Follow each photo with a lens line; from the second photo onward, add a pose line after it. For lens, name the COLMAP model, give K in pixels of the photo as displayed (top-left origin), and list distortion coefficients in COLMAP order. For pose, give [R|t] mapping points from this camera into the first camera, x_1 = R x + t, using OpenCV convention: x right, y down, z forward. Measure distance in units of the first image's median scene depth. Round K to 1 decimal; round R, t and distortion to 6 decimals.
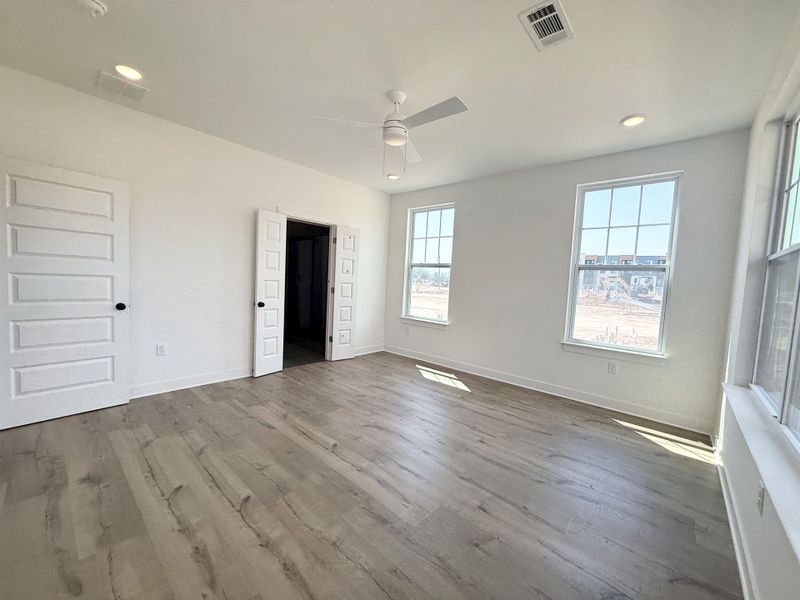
lens RADIAL K [[318.8, 0, 400.6], [0, 318.8, 299.4], [0, 0, 1]] dist [-0.000839, 0.000255]
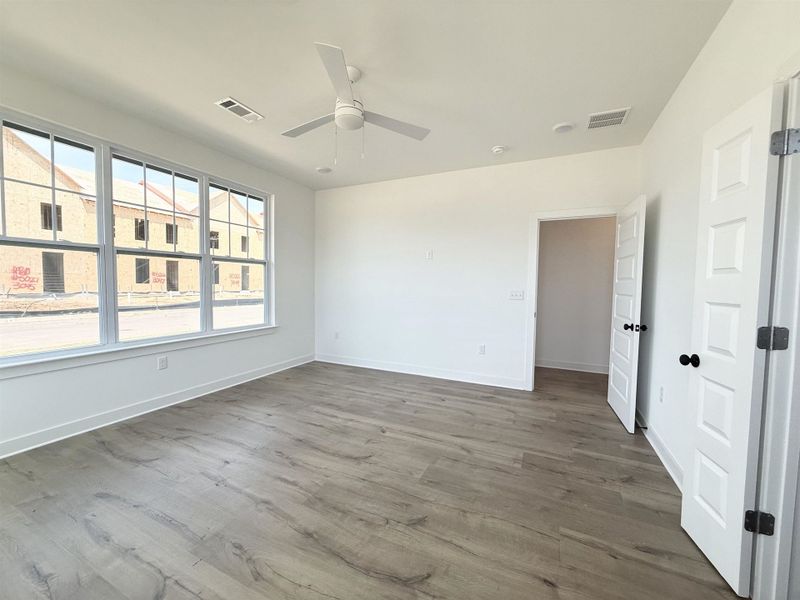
lens RADIAL K [[318.8, 0, 400.9], [0, 318.8, 298.9], [0, 0, 1]] dist [-0.000839, 0.000255]
pose [[-0.957761, -0.049008, -0.283359, 0.077201], [-0.078549, 0.992484, 0.093841, -0.117406], [0.276631, 0.112135, -0.954411, 2.072816]]
